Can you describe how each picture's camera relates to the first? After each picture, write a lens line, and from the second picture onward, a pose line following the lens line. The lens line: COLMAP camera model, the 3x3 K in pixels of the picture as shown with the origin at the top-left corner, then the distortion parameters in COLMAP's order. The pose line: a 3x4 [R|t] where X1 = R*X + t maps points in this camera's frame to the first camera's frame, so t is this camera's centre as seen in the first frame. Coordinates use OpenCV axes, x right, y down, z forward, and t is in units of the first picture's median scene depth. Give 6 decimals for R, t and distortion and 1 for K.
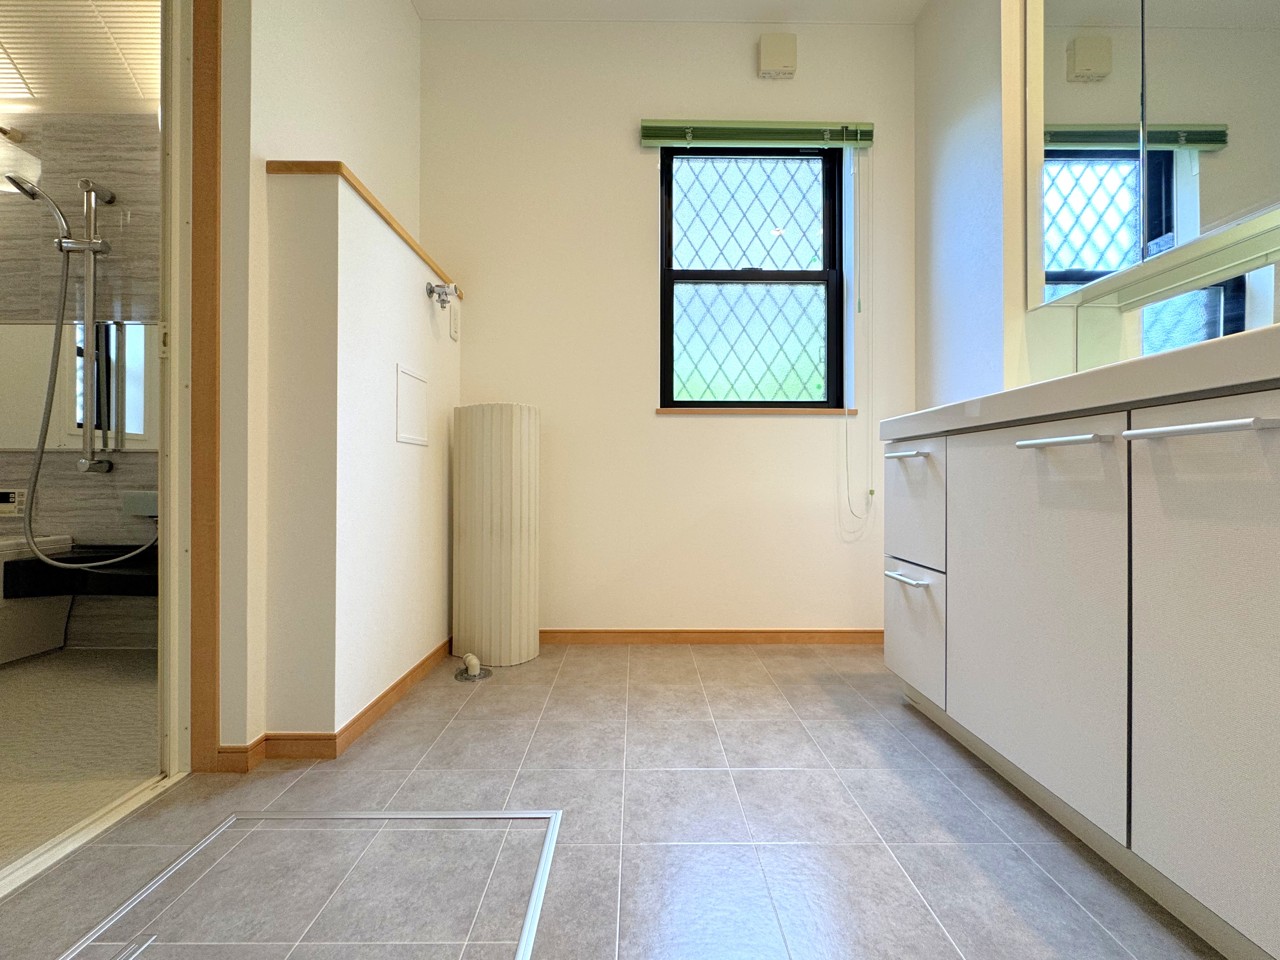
lens RADIAL K [[514.2, 0, 641.5], [0, 514.2, 474.4], [0, 0, 1]] dist [-0.002514, 0.000652]
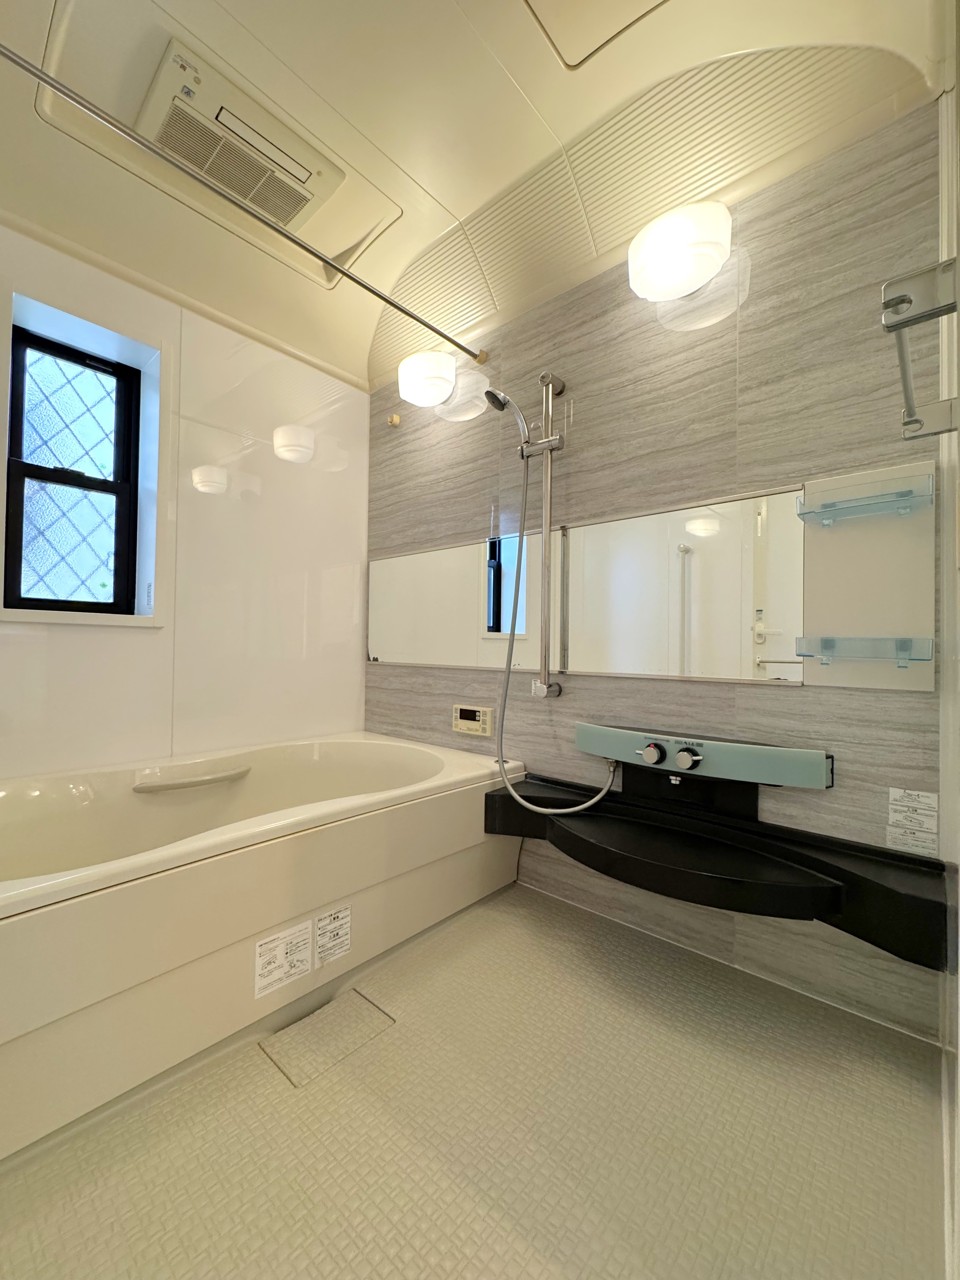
lens RADIAL K [[514.2, 0, 469.3], [0, 514.2, 644.4], [0, 0, 1]] dist [-0.002514, 0.000652]
pose [[0.737870, 0.005504, -0.674921, -0.556813], [-0.012206, 0.999912, -0.005191, -0.088495], [0.674833, 0.012068, 0.737872, 0.243885]]
